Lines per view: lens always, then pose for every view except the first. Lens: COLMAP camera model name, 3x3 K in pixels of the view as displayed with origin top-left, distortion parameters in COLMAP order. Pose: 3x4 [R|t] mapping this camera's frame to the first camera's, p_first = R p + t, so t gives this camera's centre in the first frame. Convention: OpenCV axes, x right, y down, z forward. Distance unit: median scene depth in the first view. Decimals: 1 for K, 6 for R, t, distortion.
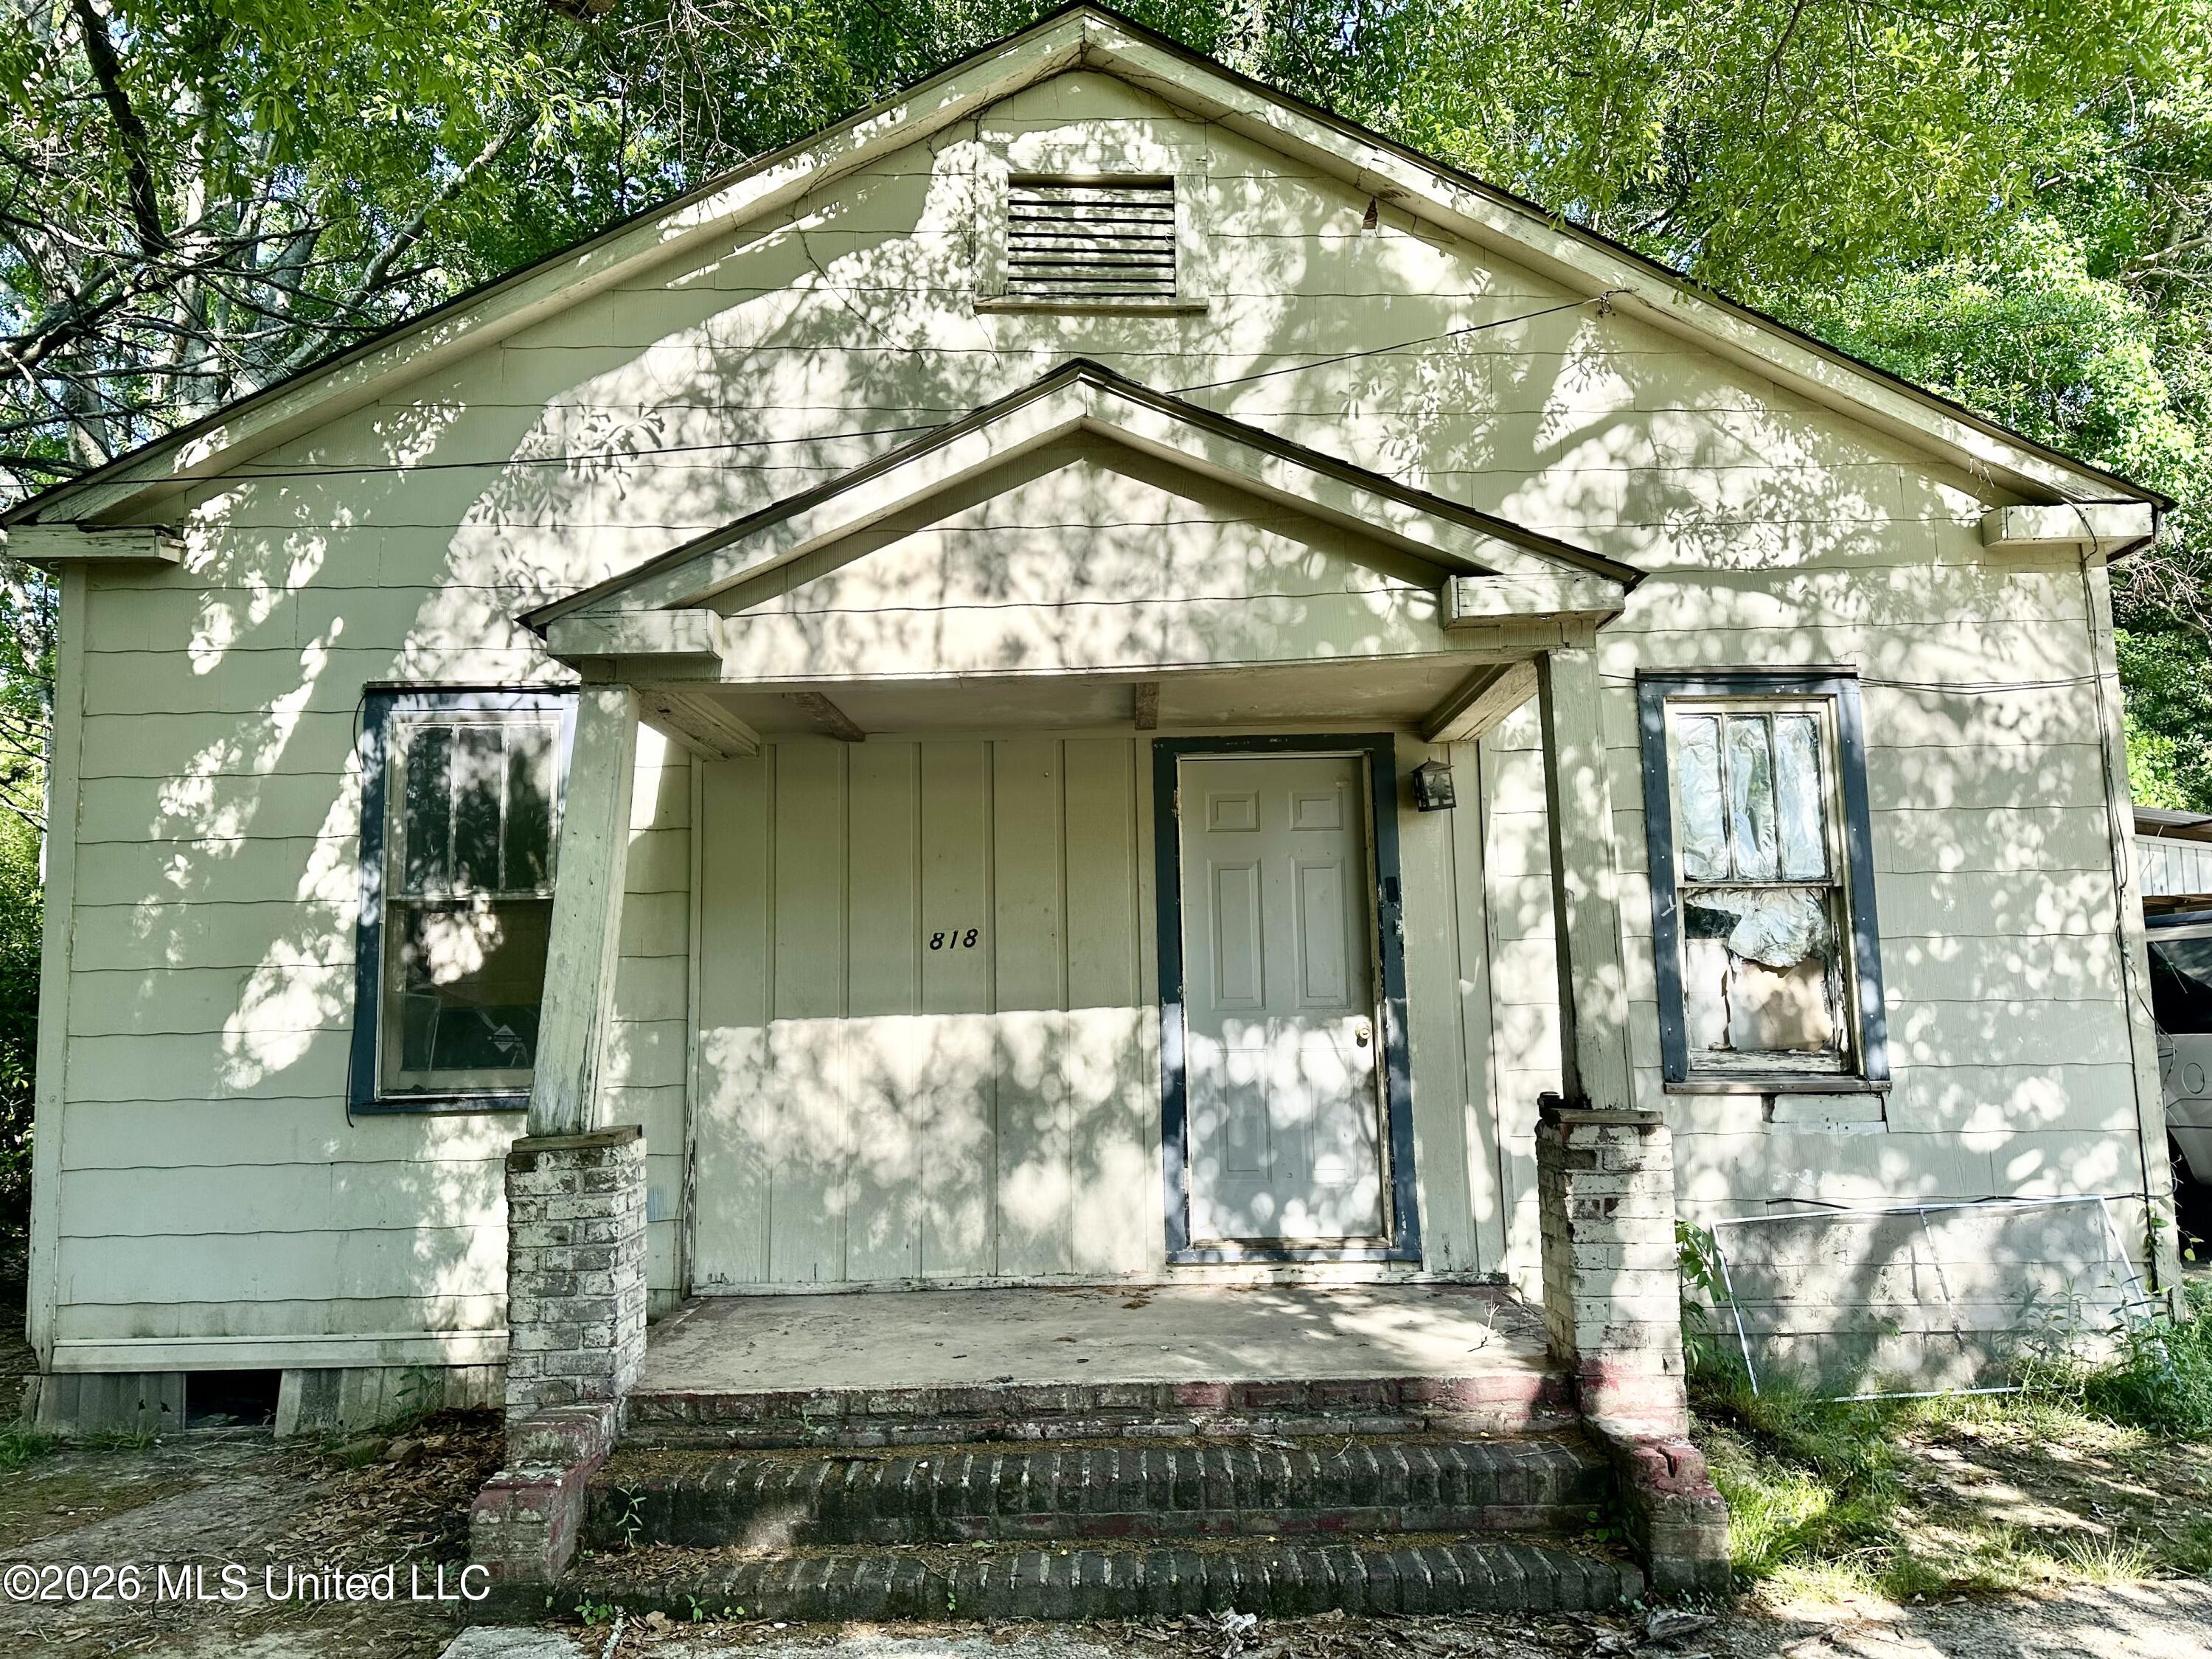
lens RADIAL K [[1529.0, 0, 1106.0], [0, 1529.0, 829.5], [0, 0, 1]] dist [0.193874, -0.312987]
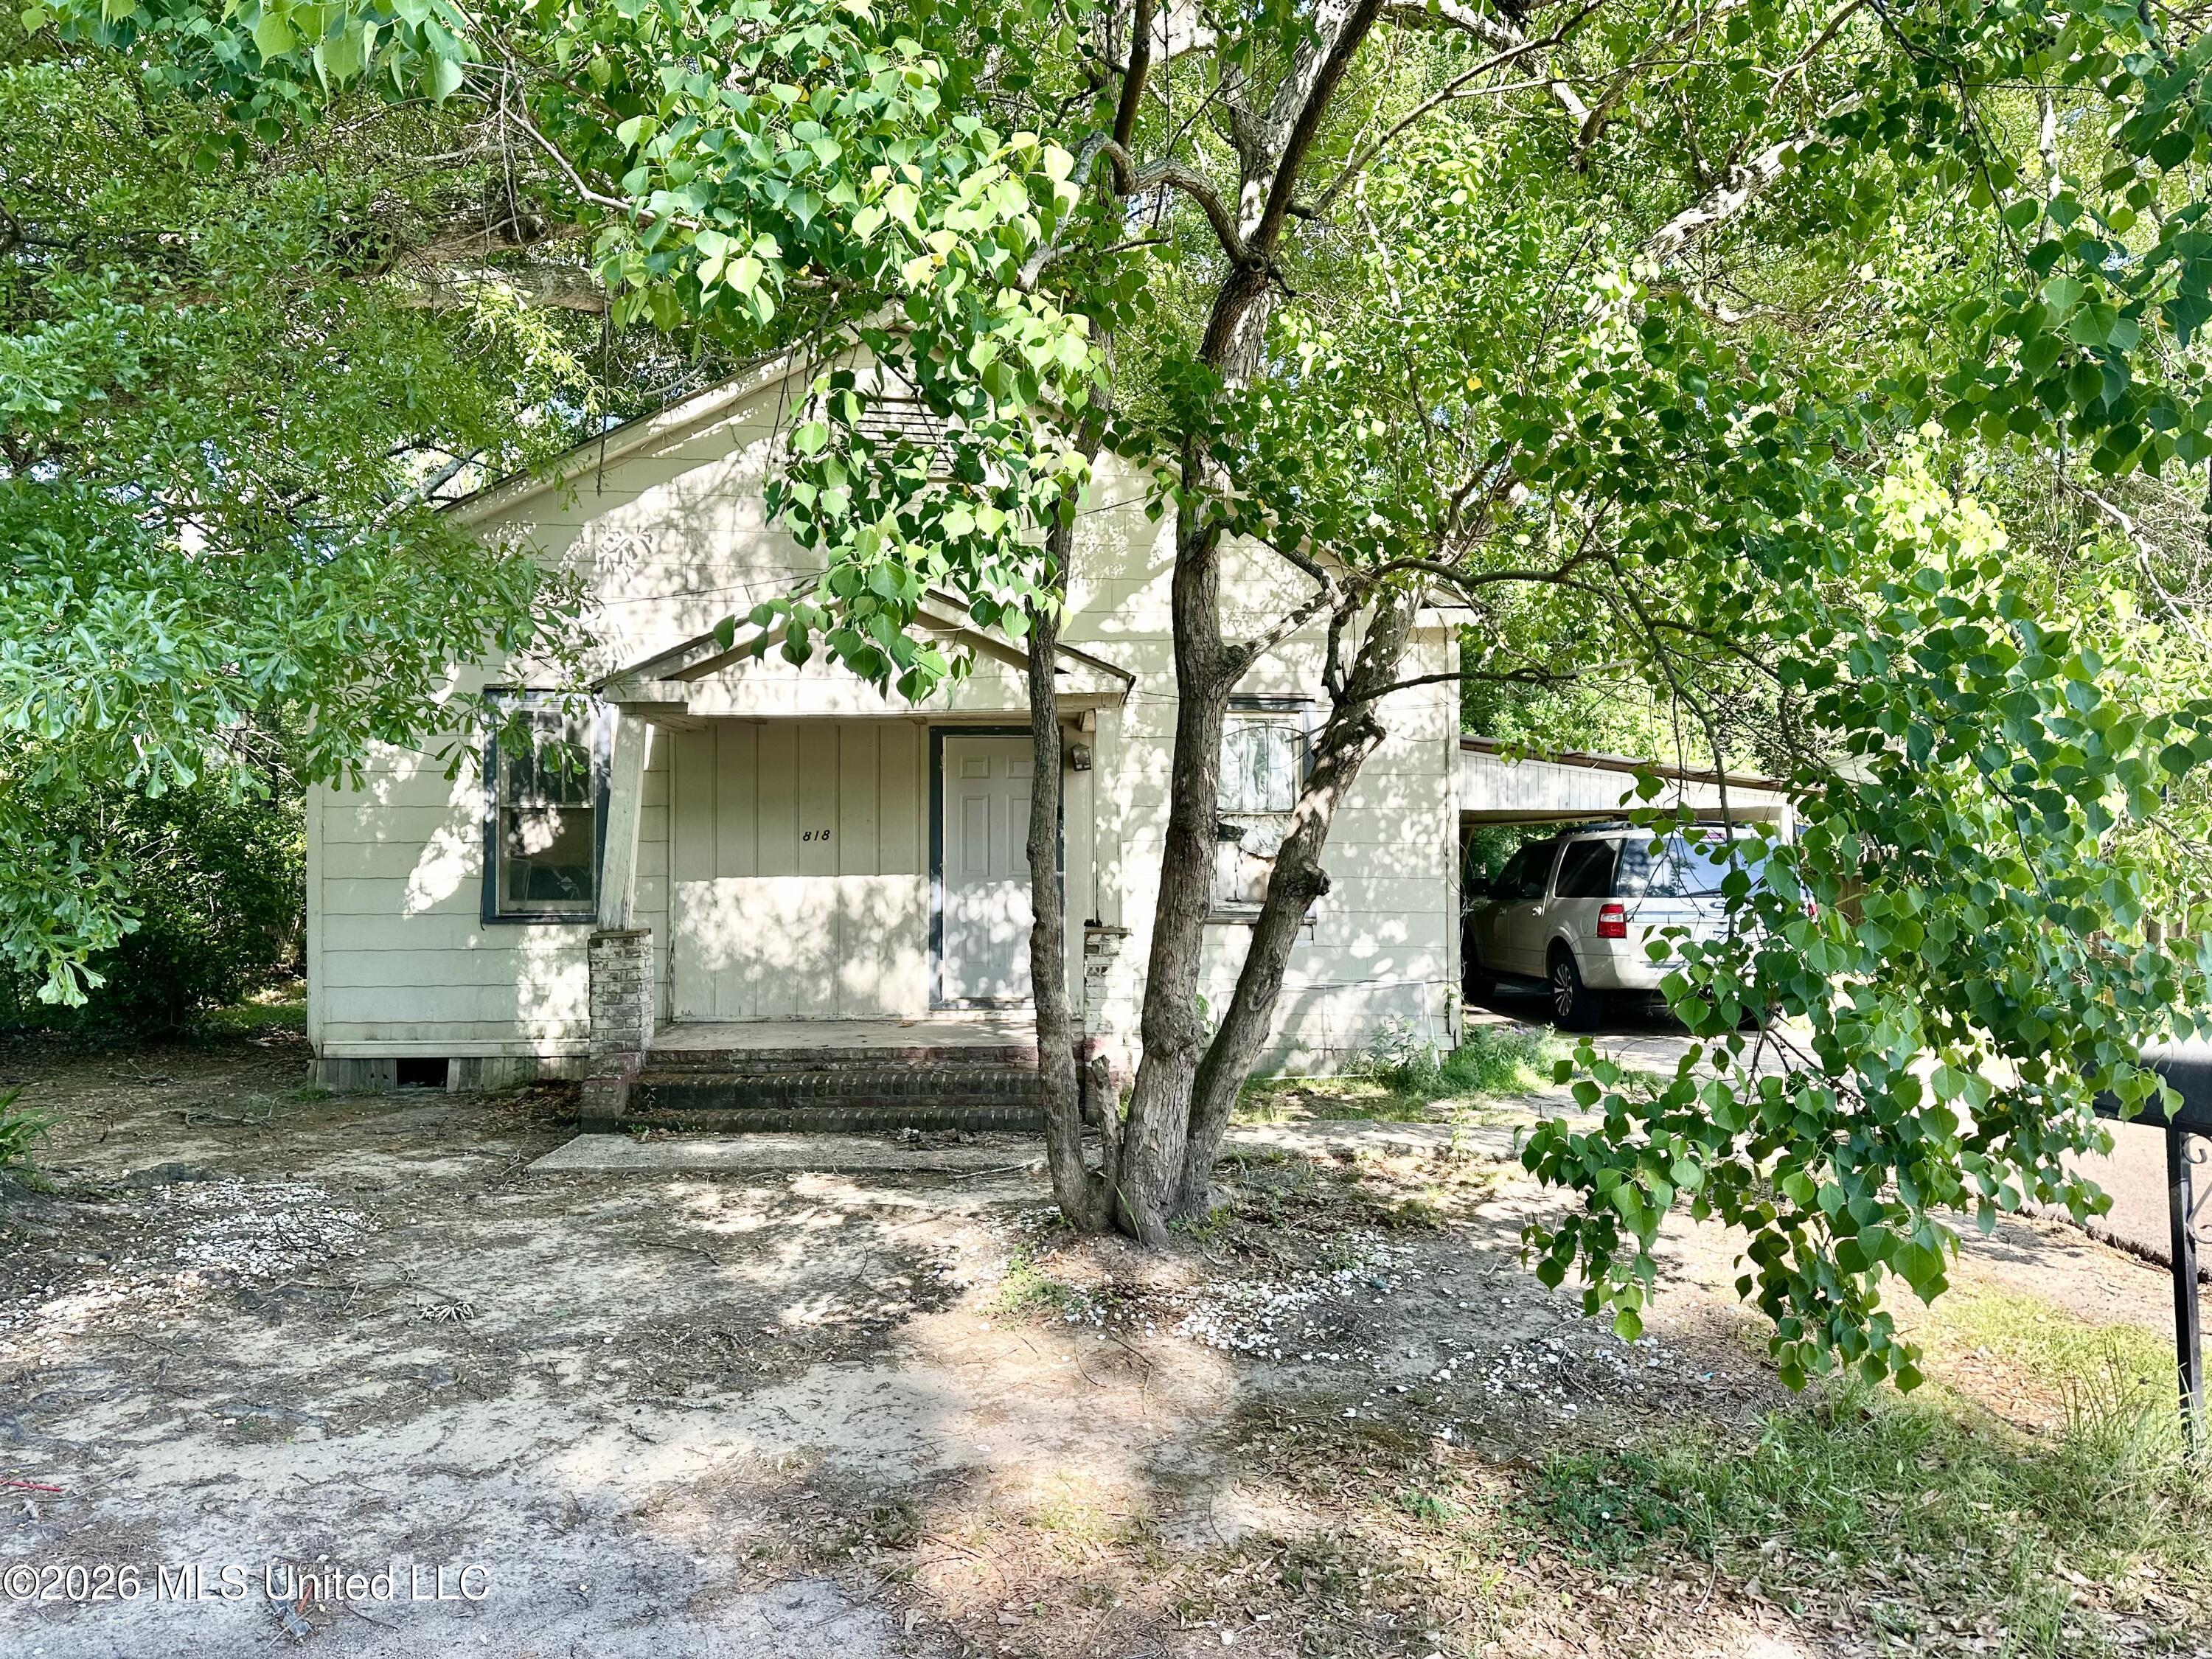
lens RADIAL K [[1529.0, 0, 1106.0], [0, 1529.0, 829.5], [0, 0, 1]] dist [0.193874, -0.312987]
pose [[0.999344, 0.019022, 0.030814, 0.187277], [-0.021873, 0.995234, 0.095026, -0.116965], [-0.028860, -0.095637, 0.994998, -0.820252]]
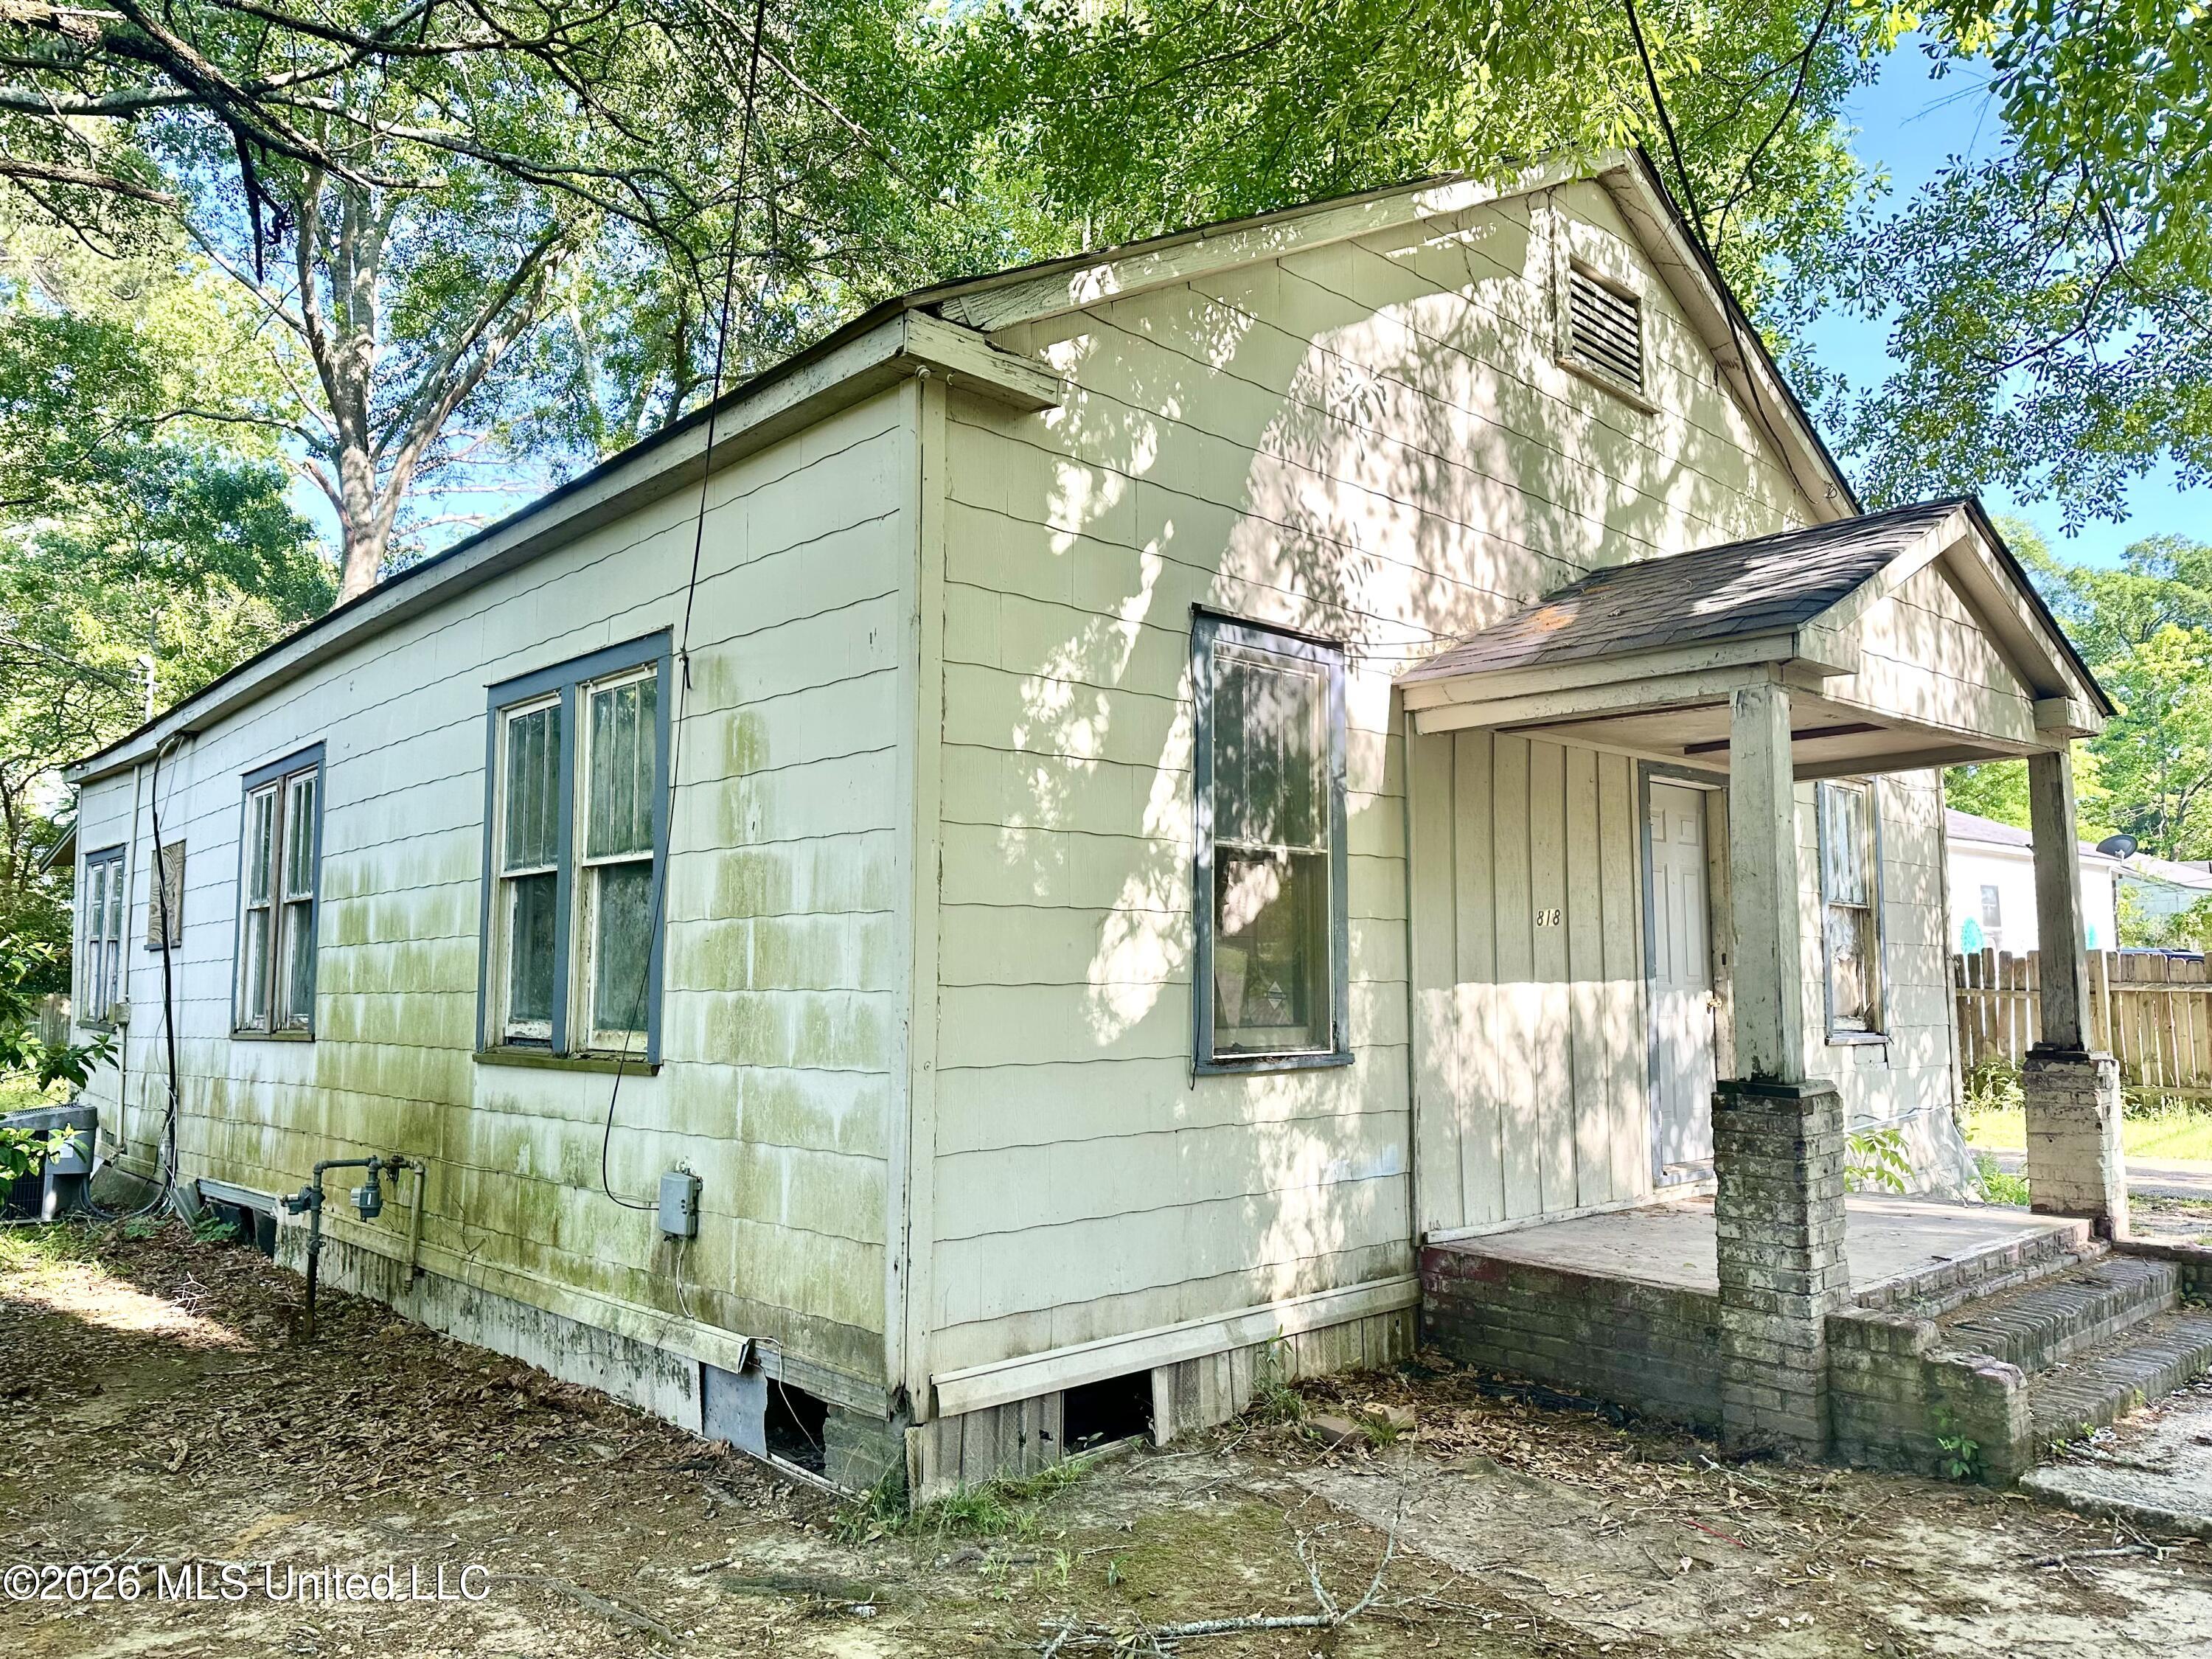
lens RADIAL K [[1529.0, 0, 1106.0], [0, 1529.0, 829.5], [0, 0, 1]] dist [0.193874, -0.312987]
pose [[0.736457, 0.083964, 0.671254, -1.115784], [-0.096344, 0.995171, -0.018779, 0.061074], [-0.669589, -0.050841, 0.740990, 0.375569]]
